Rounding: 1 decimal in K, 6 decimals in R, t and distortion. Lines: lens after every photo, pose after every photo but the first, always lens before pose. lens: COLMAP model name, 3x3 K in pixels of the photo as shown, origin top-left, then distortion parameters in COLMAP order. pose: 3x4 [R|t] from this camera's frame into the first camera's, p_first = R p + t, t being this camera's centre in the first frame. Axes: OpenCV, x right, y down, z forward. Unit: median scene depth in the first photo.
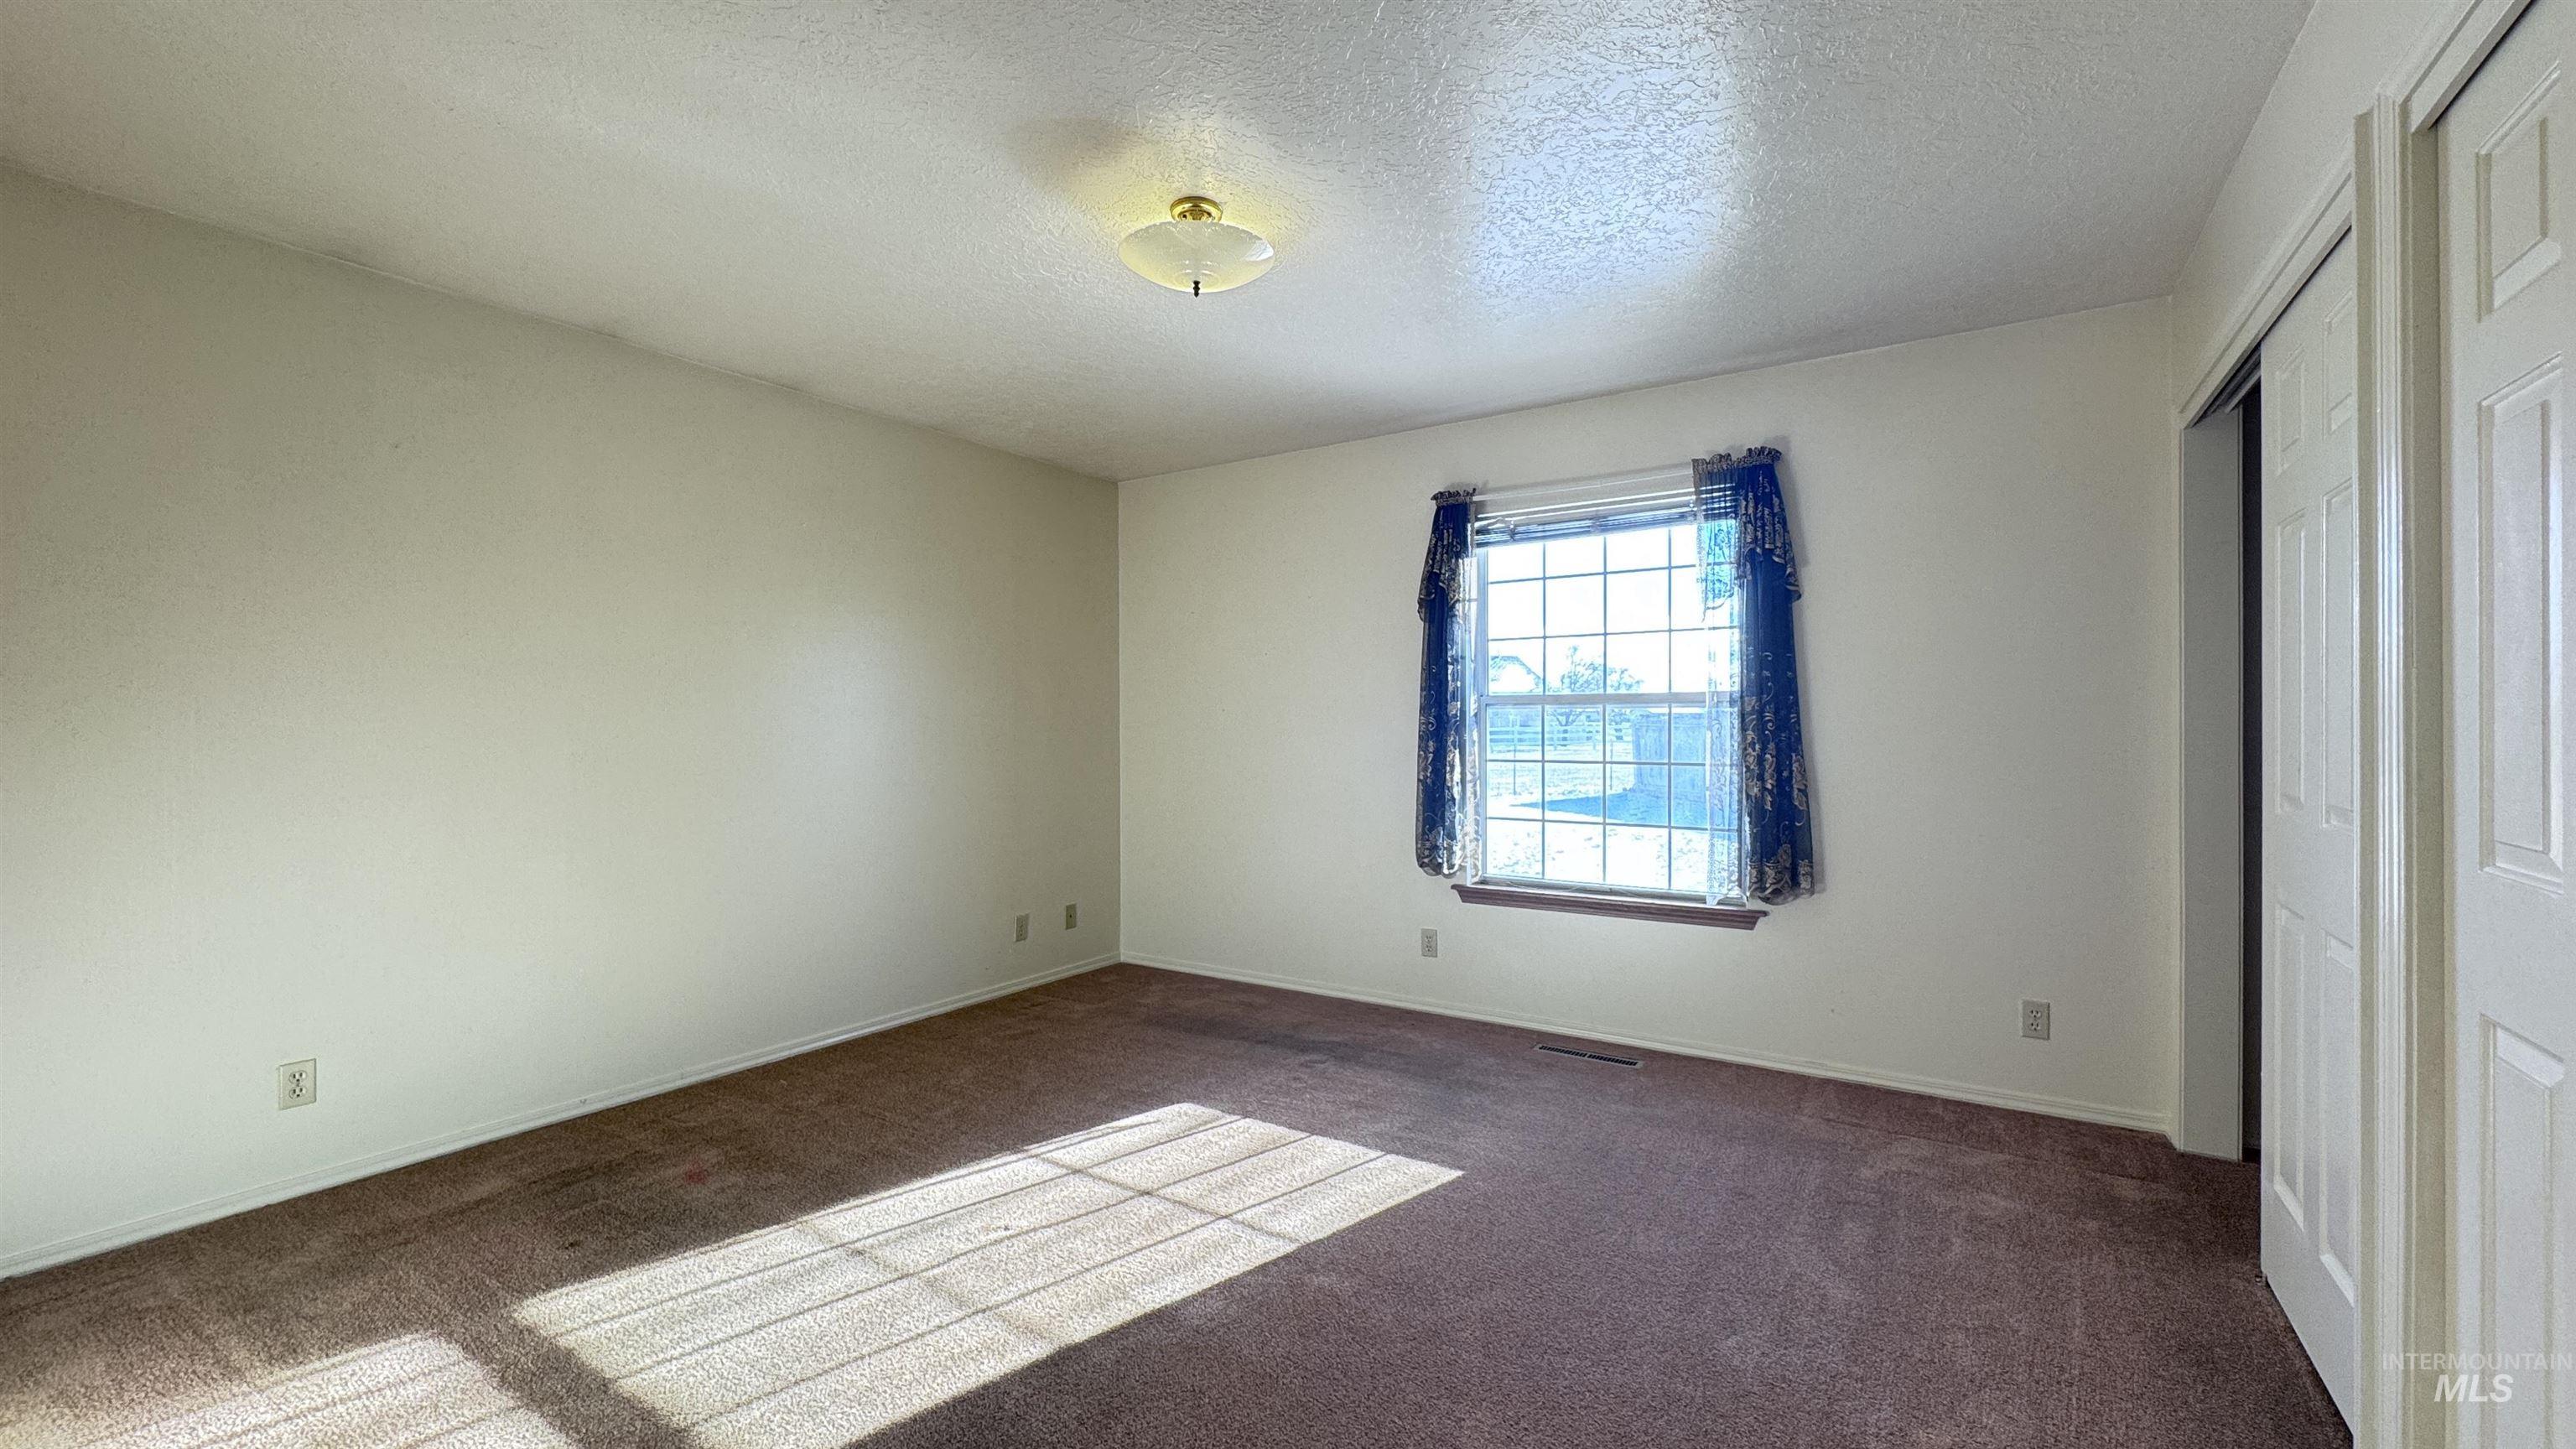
lens RADIAL K [[1025.0, 0, 1281.6], [0, 1025.0, 729.1], [0, 0, 1]] dist [-0.002892, 0.000733]
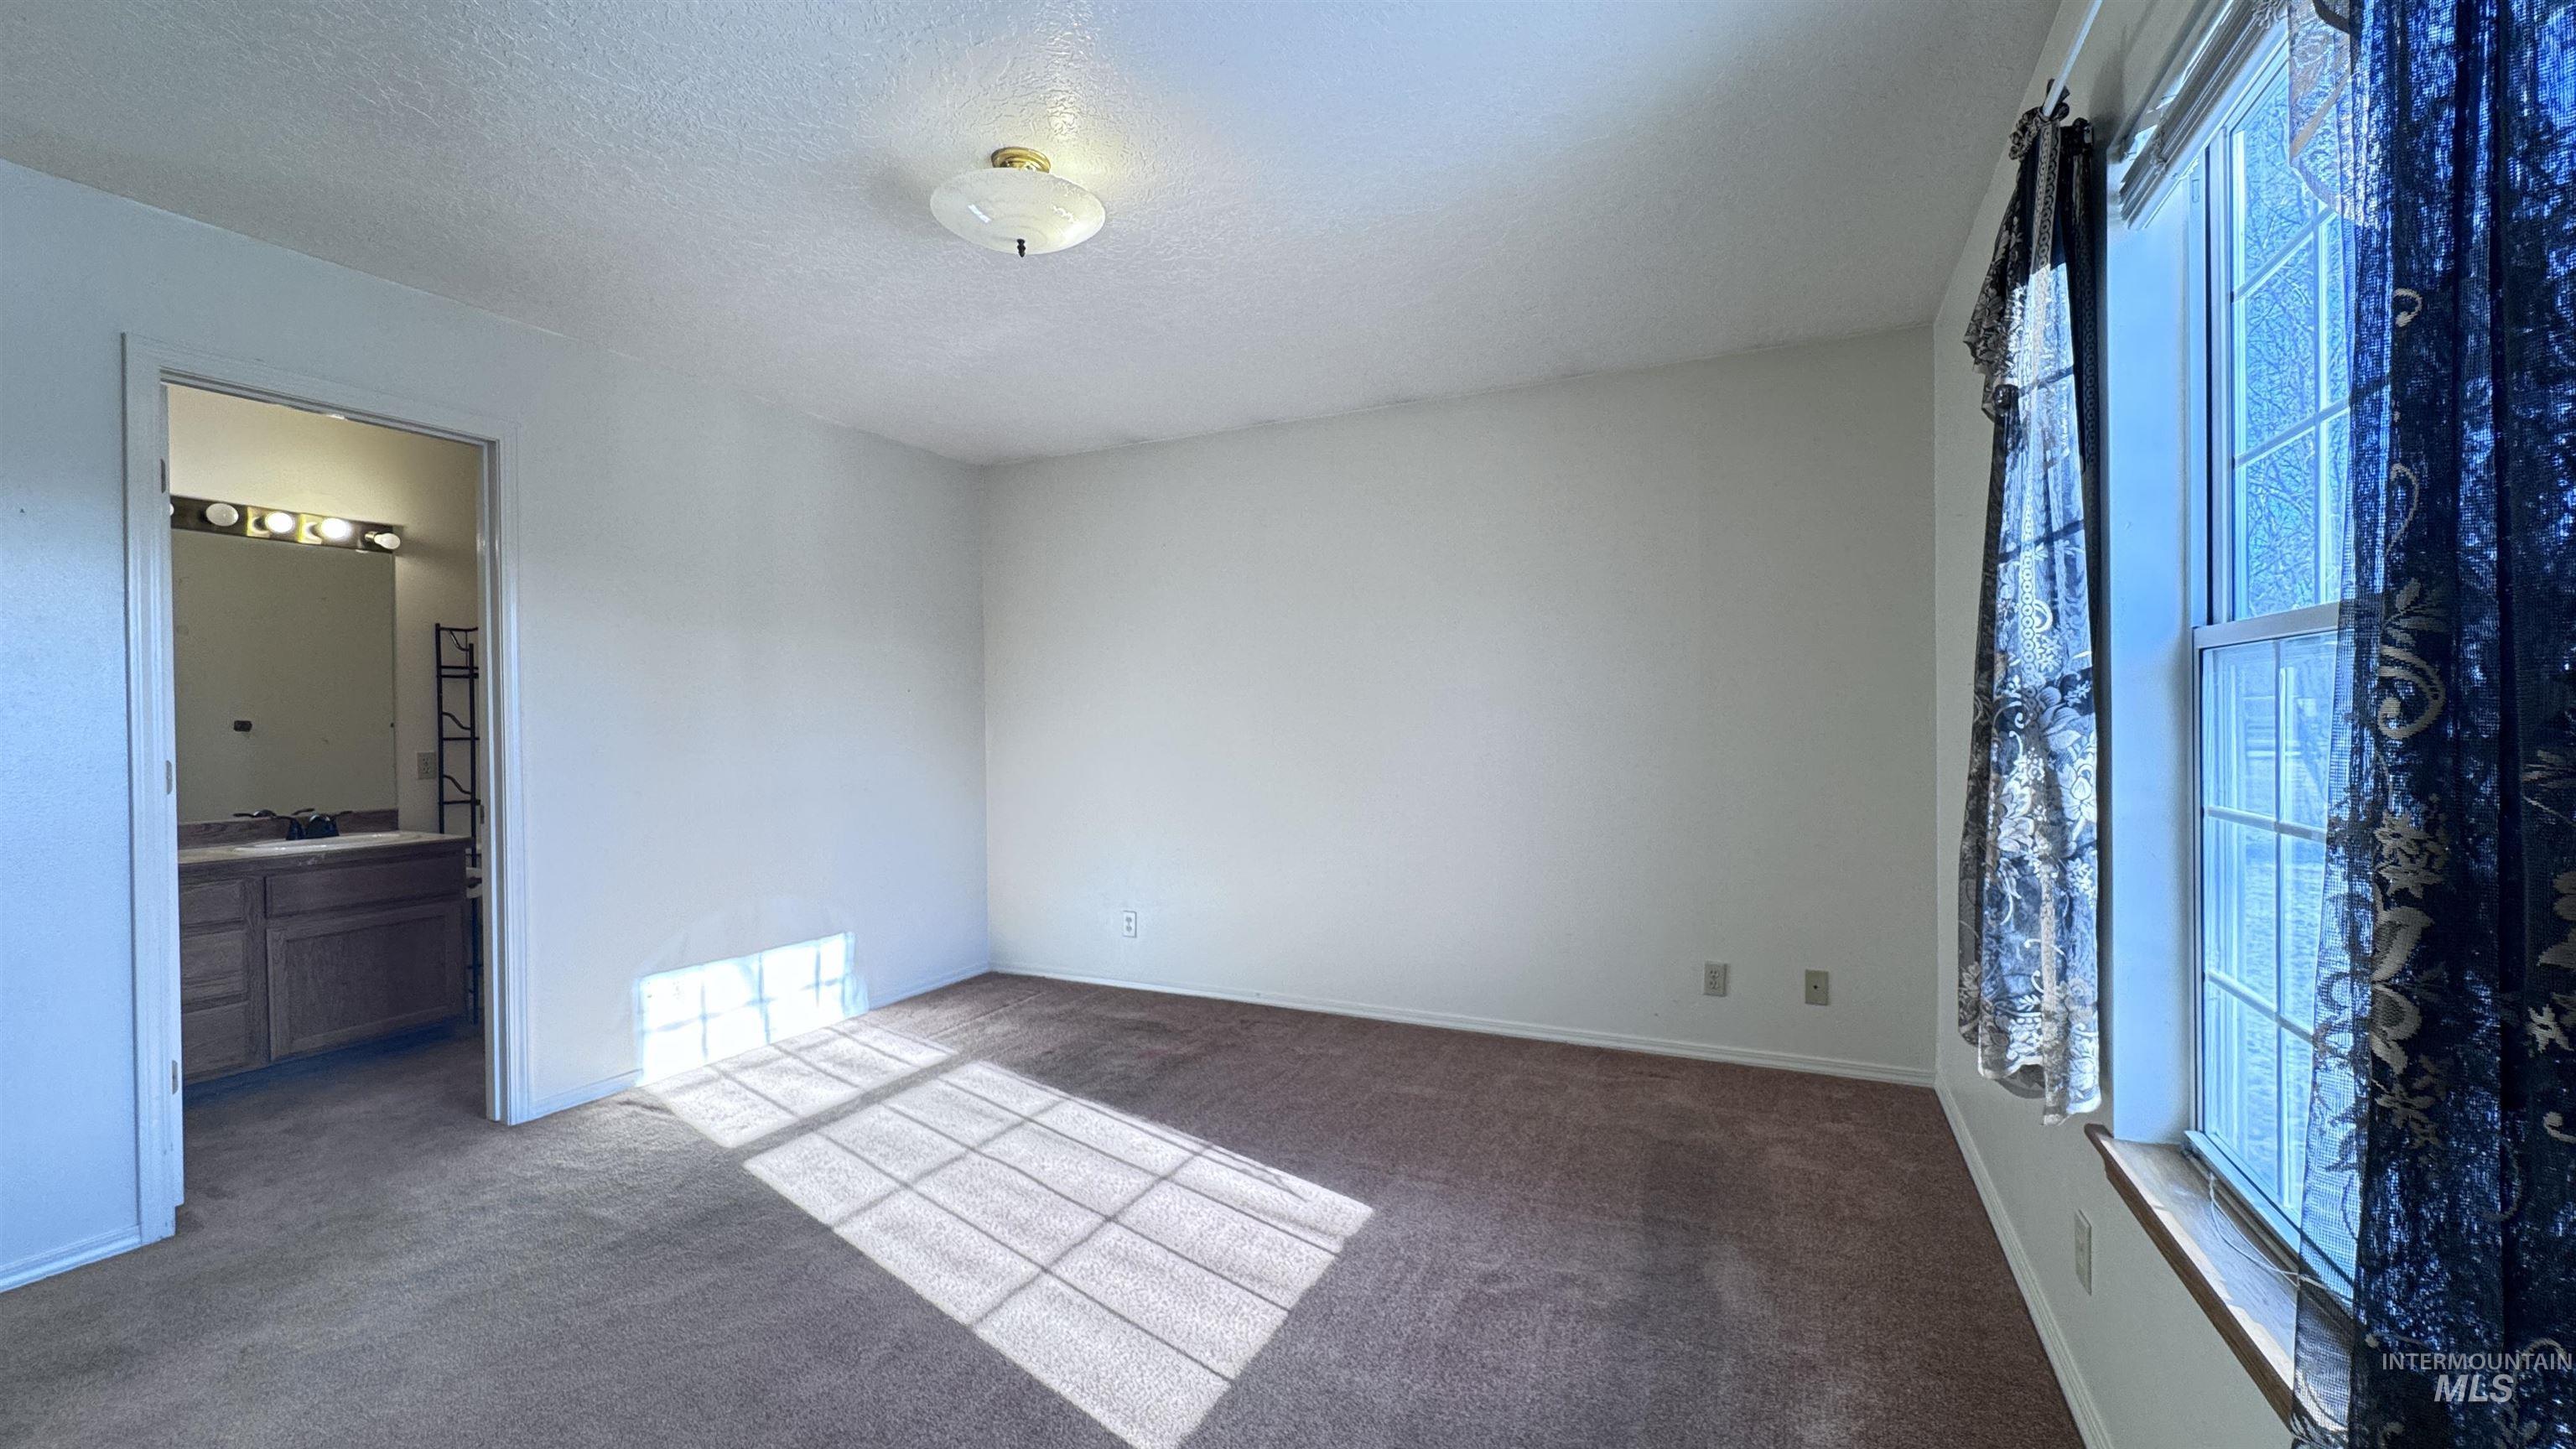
lens RADIAL K [[1025.0, 0, 1303.2], [0, 1025.0, 726.7], [0, 0, 1]] dist [-0.002892, 0.000733]
pose [[0.133649, 0.004996, -0.991016, 0.813627], [0.007462, 0.999954, 0.006047, -0.004015], [0.991001, -0.008203, 0.133606, 1.042845]]
